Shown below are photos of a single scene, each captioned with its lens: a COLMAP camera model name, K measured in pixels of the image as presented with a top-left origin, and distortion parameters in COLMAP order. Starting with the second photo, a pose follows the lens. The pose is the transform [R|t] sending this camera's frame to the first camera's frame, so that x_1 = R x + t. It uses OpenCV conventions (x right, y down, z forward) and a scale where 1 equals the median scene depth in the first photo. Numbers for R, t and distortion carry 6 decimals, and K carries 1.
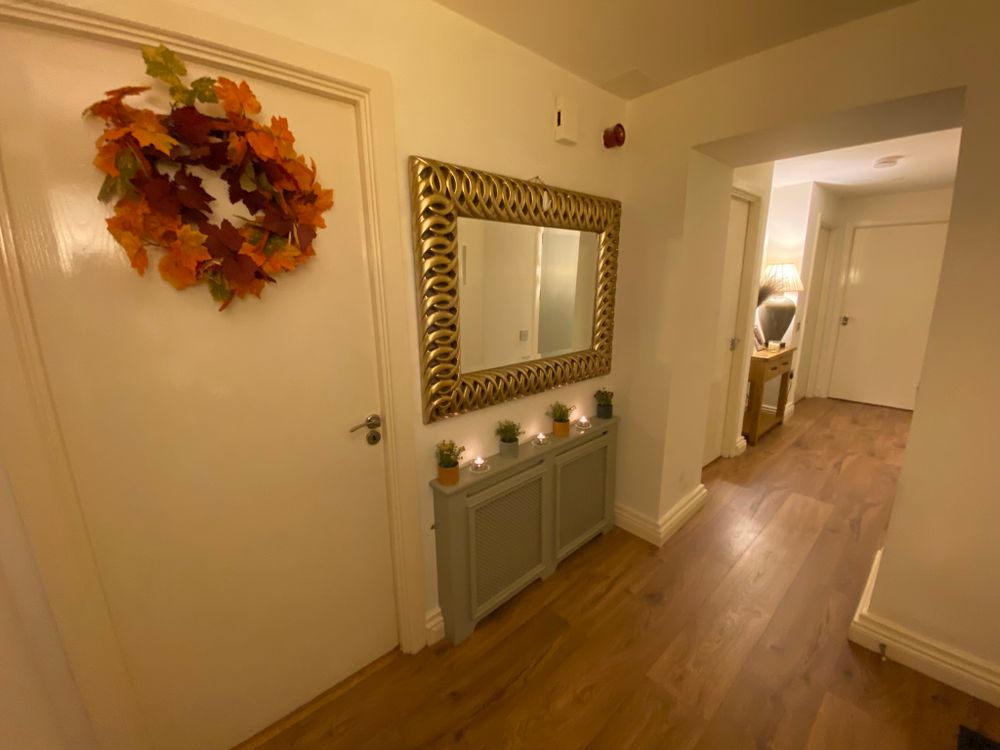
lens RADIAL K [[405.4, 0, 495.3], [0, 405.4, 371.9], [0, 0, 1]] dist [0.023277, -0.020878]
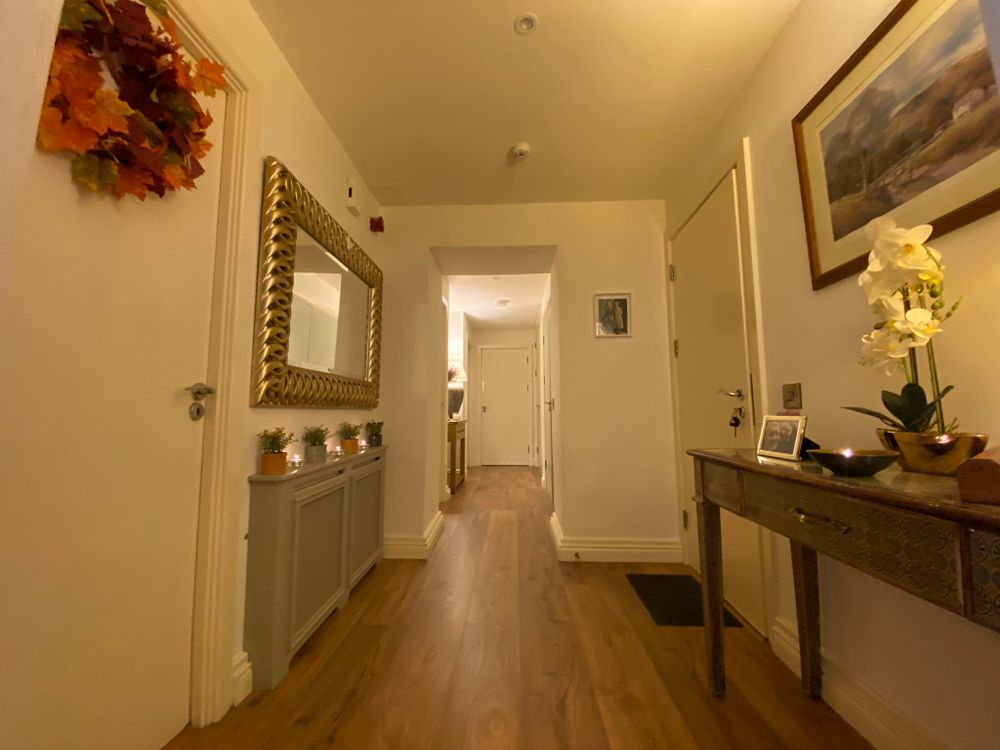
lens RADIAL K [[405.4, 0, 495.3], [0, 405.4, 371.9], [0, 0, 1]] dist [0.023277, -0.020878]
pose [[0.695748, 0.086663, 0.713039, -0.385324], [0.145081, 0.955280, -0.257667, 0.314531], [-0.703482, 0.282719, 0.652061, -0.010361]]
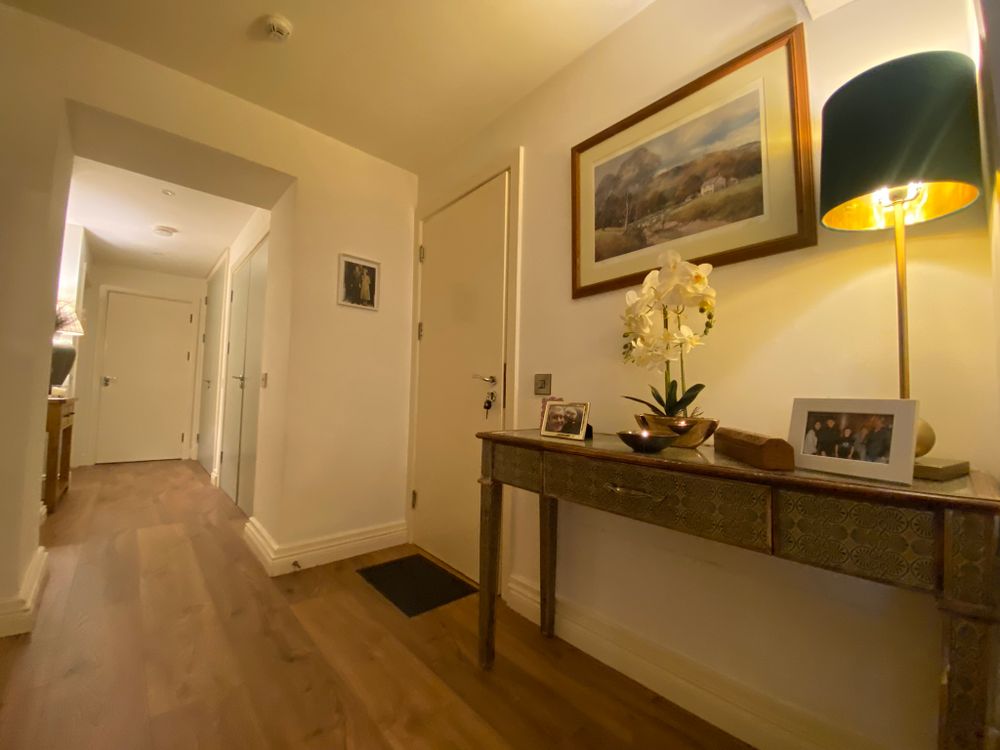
lens RADIAL K [[406.2, 0, 498.5], [0, 406.2, 372.0], [0, 0, 1]] dist [0.041648, -0.029664]
pose [[-0.008905, 0.076155, 0.997056, -0.346265], [0.188744, 0.979301, -0.073113, 0.258706], [-0.981986, 0.187537, -0.023094, 0.238325]]
